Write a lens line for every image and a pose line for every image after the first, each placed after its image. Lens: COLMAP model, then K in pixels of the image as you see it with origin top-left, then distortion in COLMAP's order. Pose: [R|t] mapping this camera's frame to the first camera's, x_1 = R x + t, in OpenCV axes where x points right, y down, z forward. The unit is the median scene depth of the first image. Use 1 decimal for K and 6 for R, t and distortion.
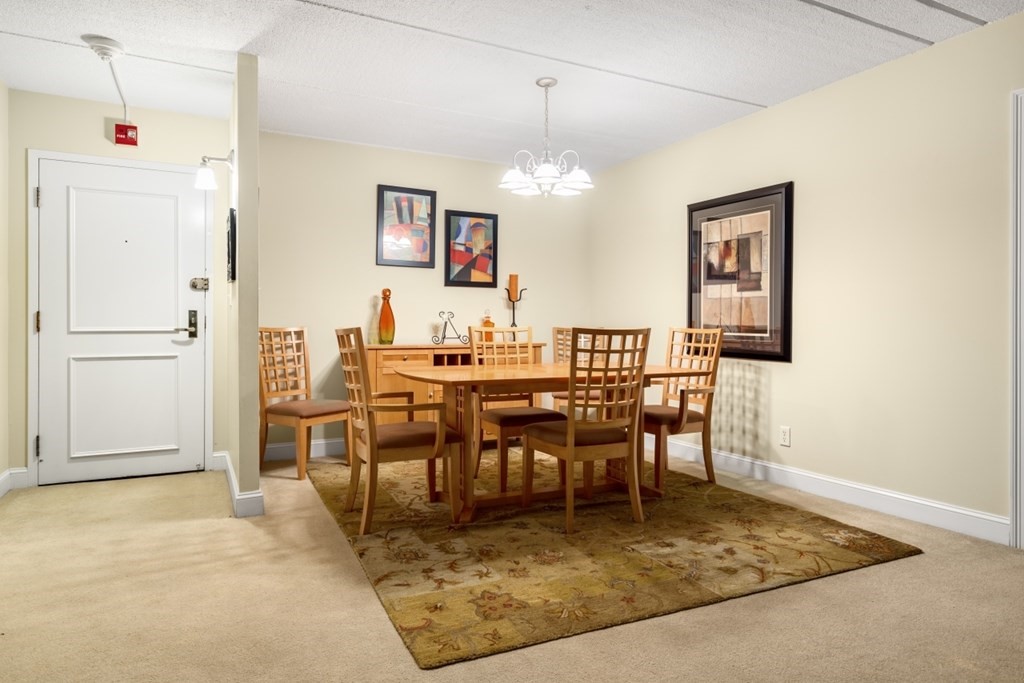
lens RADIAL K [[628.8, 0, 505.2], [0, 628.8, 333.1], [0, 0, 1]] dist [0.006060, -0.001153]
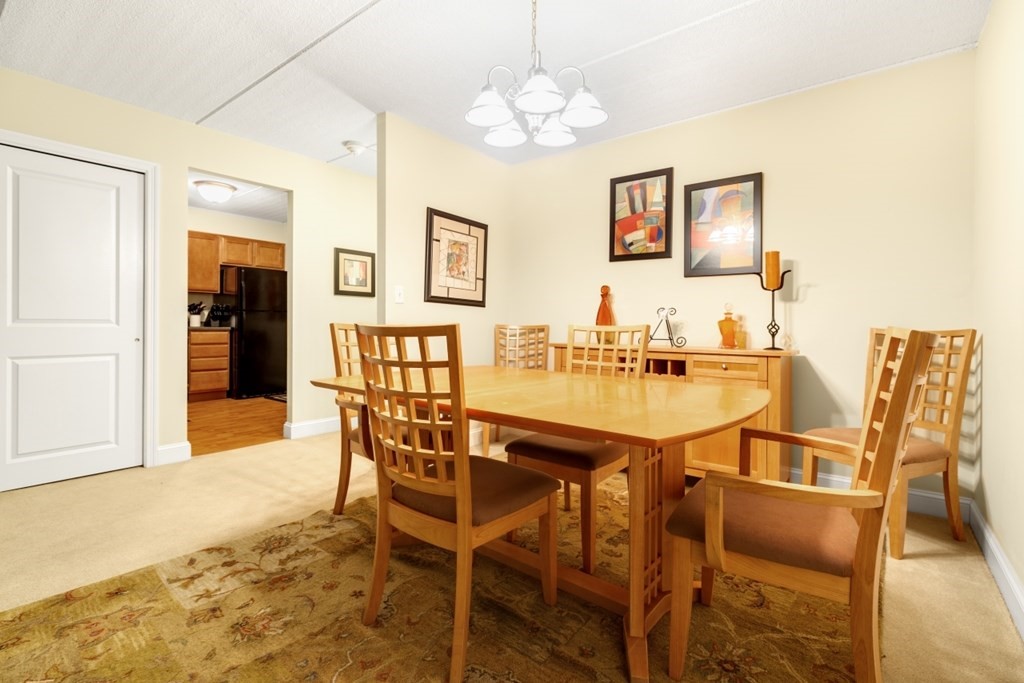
lens RADIAL K [[463.0, 0, 508.7], [0, 463.0, 331.8], [0, 0, 1]] dist [0.002722, 0.000951]
pose [[0.434147, 0.016455, -0.900692, 0.639539], [-0.018860, 0.999780, 0.009175, -0.007571], [0.900645, 0.013004, 0.434362, 0.936799]]
